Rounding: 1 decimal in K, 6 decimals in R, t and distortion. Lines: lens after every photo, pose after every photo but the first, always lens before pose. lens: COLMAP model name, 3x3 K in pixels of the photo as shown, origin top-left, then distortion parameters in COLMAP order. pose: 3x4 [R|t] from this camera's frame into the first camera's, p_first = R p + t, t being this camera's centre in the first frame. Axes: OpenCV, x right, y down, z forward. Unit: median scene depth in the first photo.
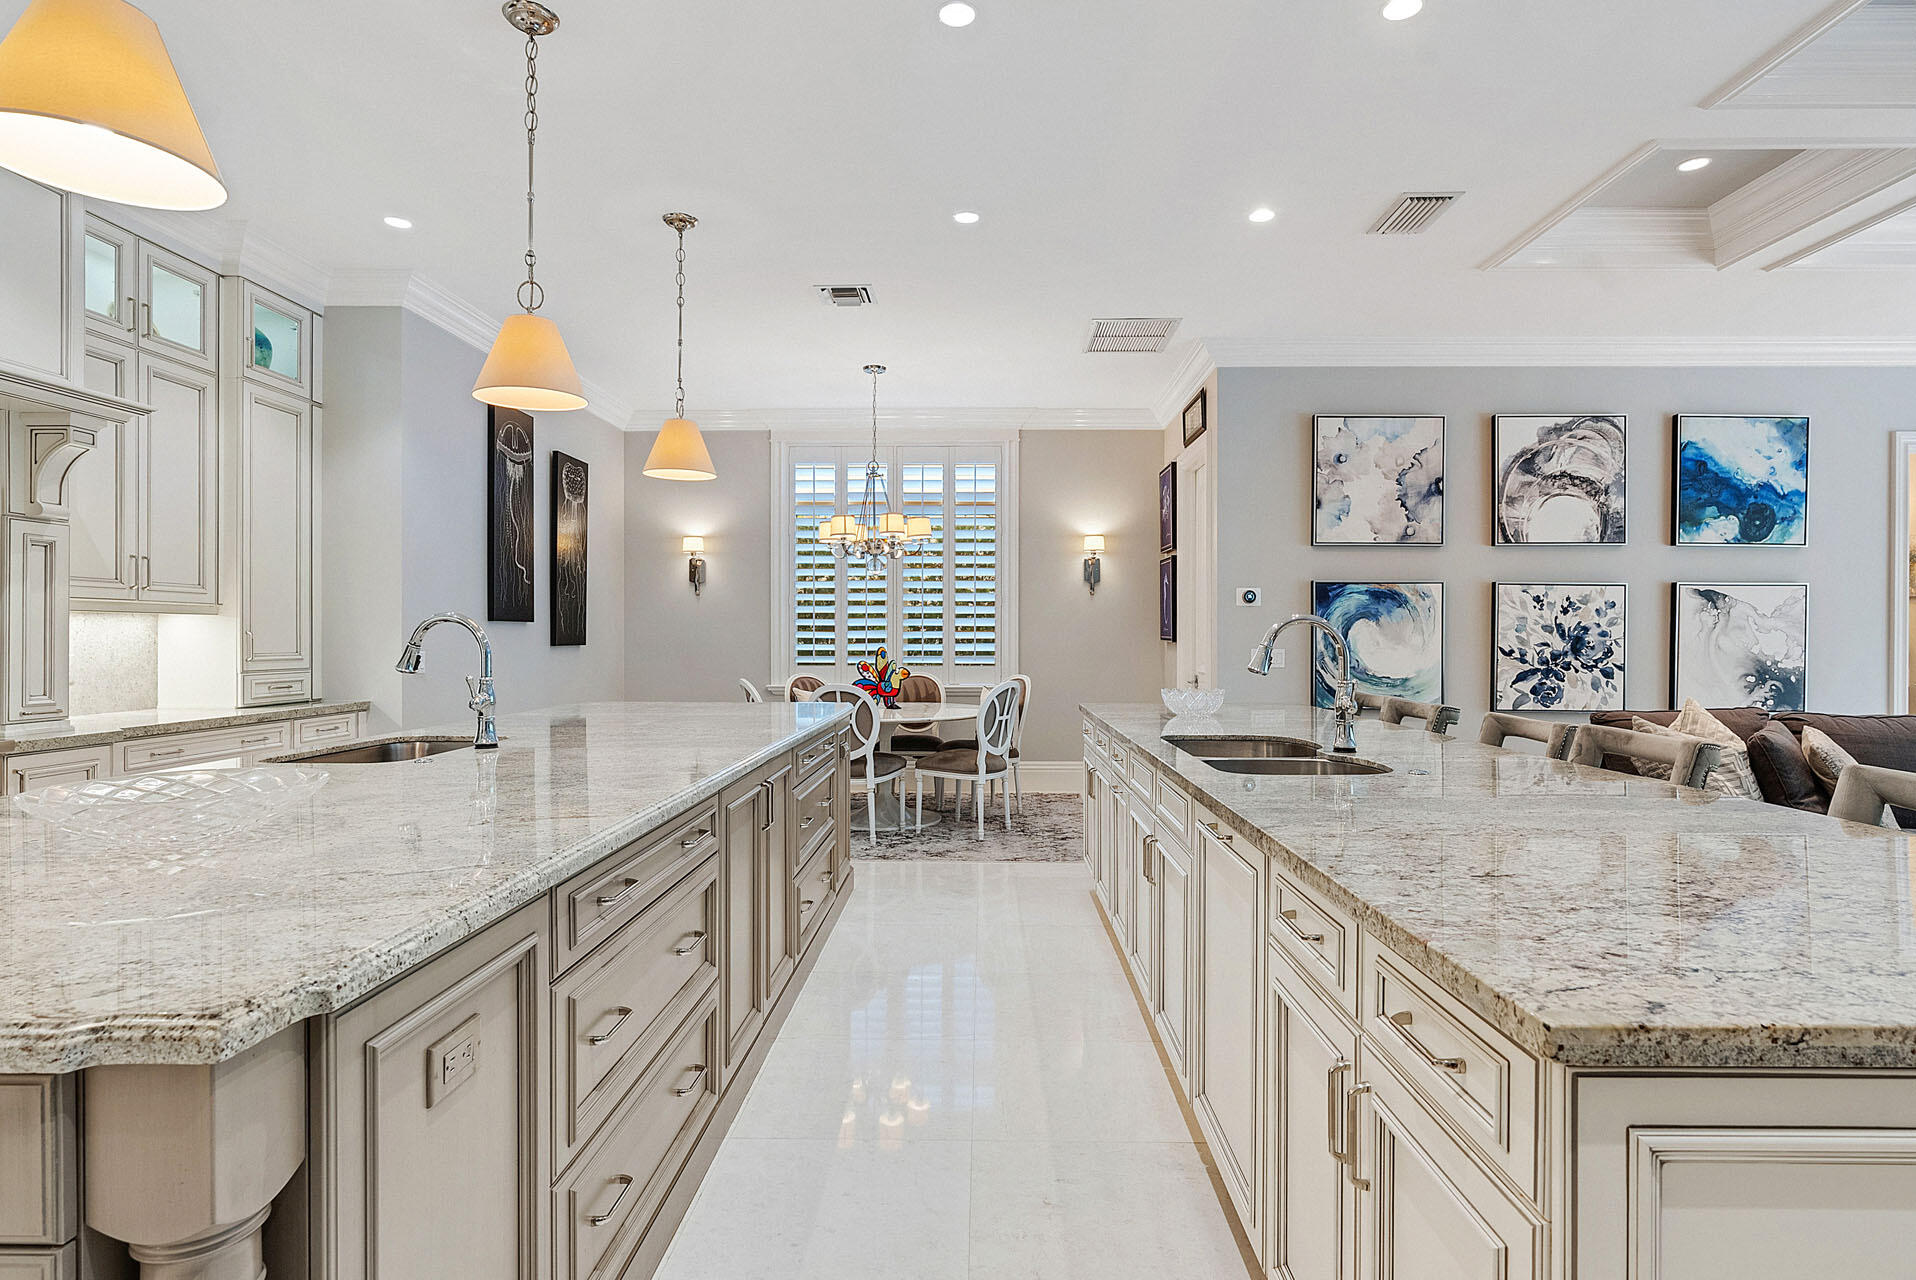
lens RADIAL K [[989.7, 0, 958.0], [0, 989.7, 640.0], [0, 0, 1]] dist [0.002269, 0.000157]
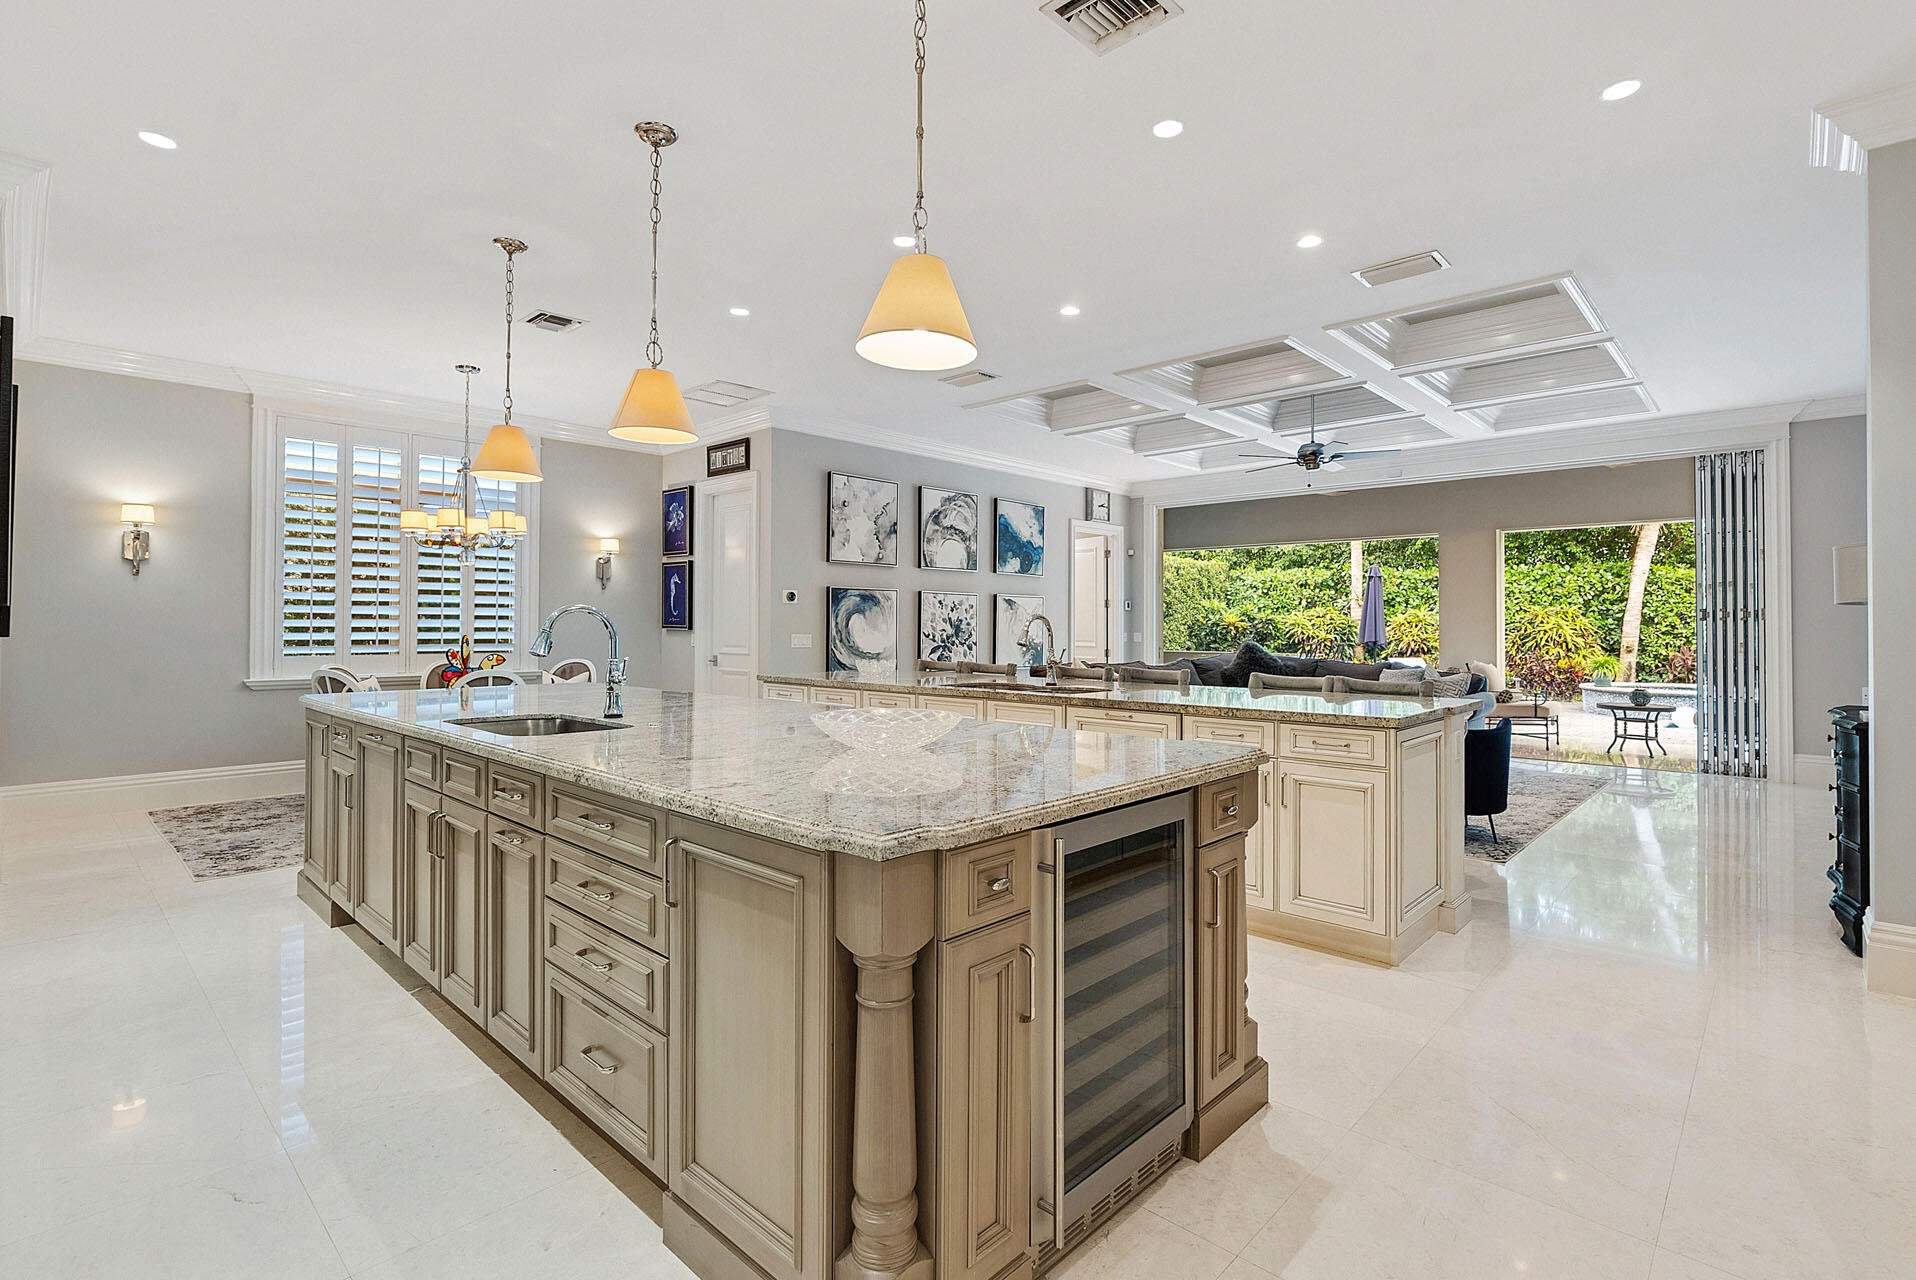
lens RADIAL K [[905.0, 0, 958.0], [0, 905.0, 640.0], [0, 0, 1]] dist [-0.003110, -0.000375]
pose [[0.679649, -0.011058, 0.733454, -0.484455], [0.001818, 0.999909, 0.013390, 0.000652], [-0.733535, -0.007767, 0.679607, -0.031664]]
